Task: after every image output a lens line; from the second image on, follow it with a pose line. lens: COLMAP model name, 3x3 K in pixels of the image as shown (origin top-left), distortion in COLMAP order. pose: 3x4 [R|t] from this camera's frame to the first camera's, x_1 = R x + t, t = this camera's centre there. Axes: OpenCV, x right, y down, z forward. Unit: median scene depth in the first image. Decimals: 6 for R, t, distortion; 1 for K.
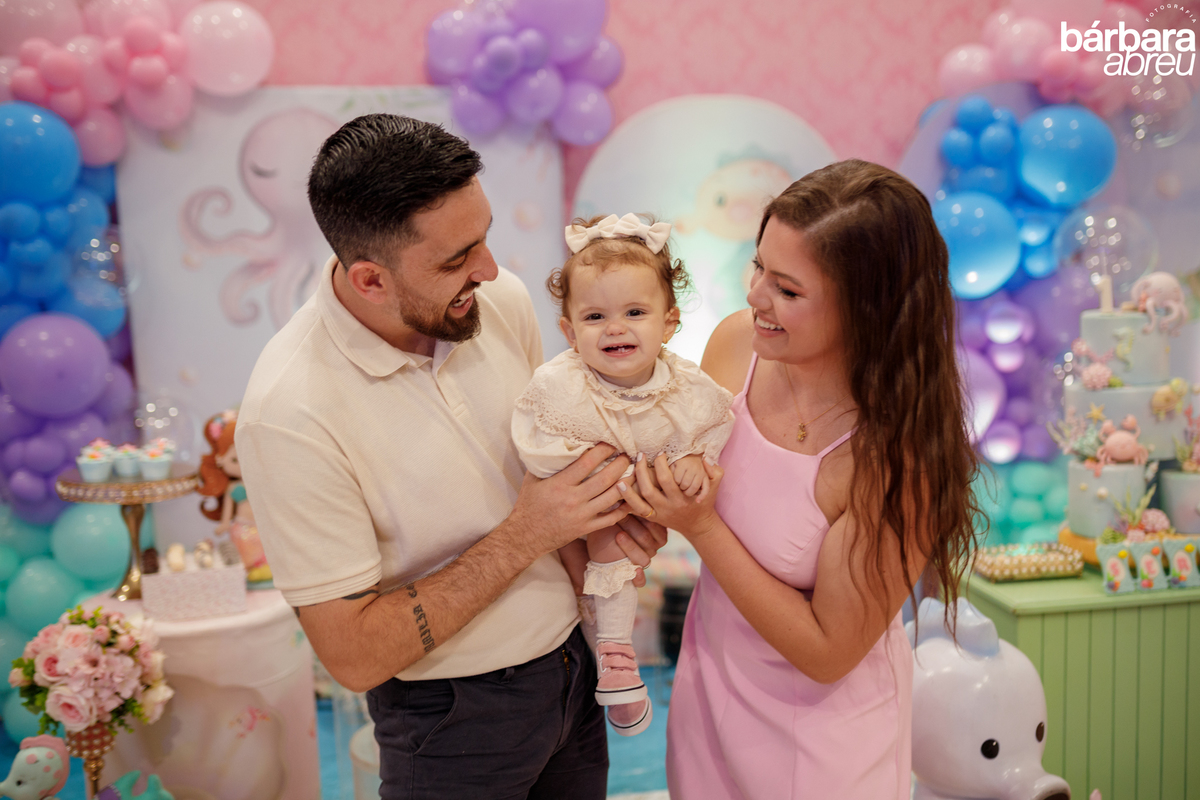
lens RADIAL K [[1222.0, 0, 621.5], [0, 1222.0, 387.2], [0, 0, 1]] dist [-0.012853, 0.014253]
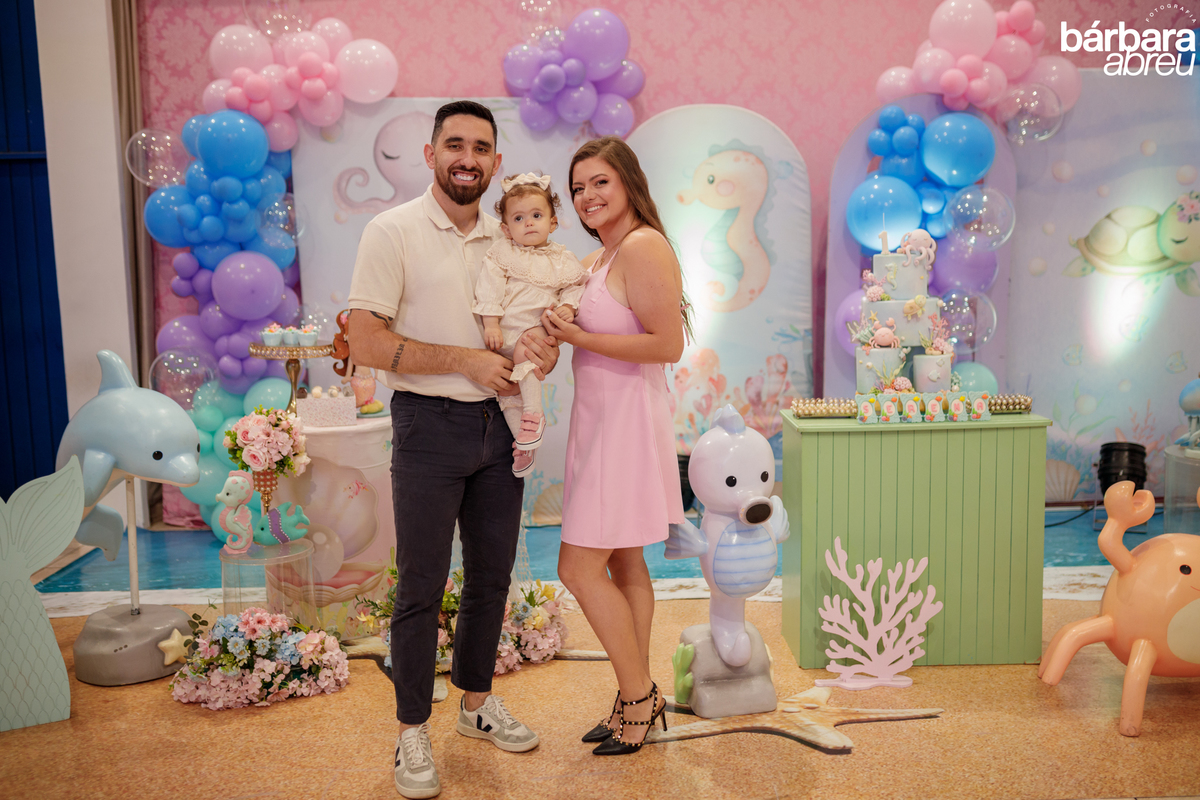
lens RADIAL K [[1192.8, 0, 623.0], [0, 1192.8, 374.0], [0, 0, 1]] dist [-0.010669, 0.000518]
pose [[0.991588, 0.029868, -0.125938, 0.237678], [-0.028182, 0.999488, 0.015150, 0.073643], [0.126326, -0.011474, 0.991922, -0.526233]]
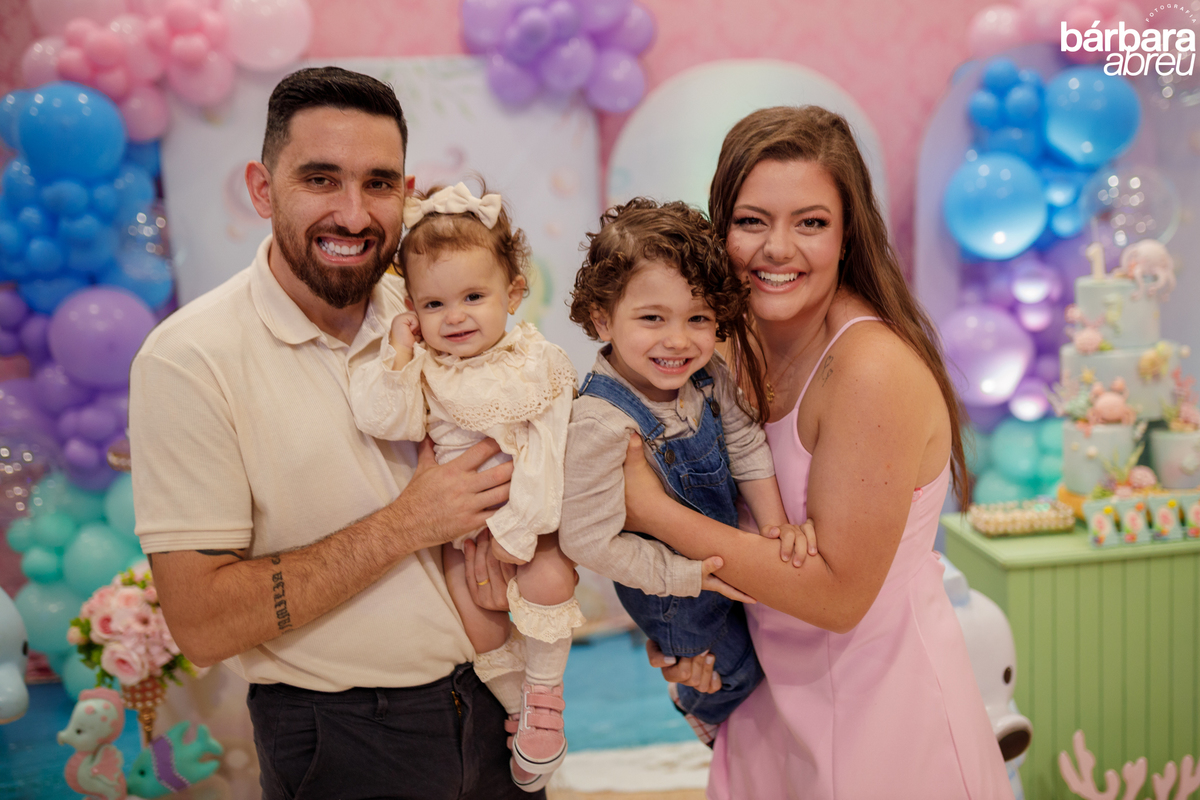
lens RADIAL K [[1271.1, 0, 676.3], [0, 1271.1, 357.7], [0, 0, 1]] dist [-0.014192, 0.014181]
pose [[0.999806, -0.013116, -0.014683, 0.045636], [0.013363, 0.999769, 0.016817, -0.016108], [0.014459, -0.017010, 0.999751, -0.089118]]
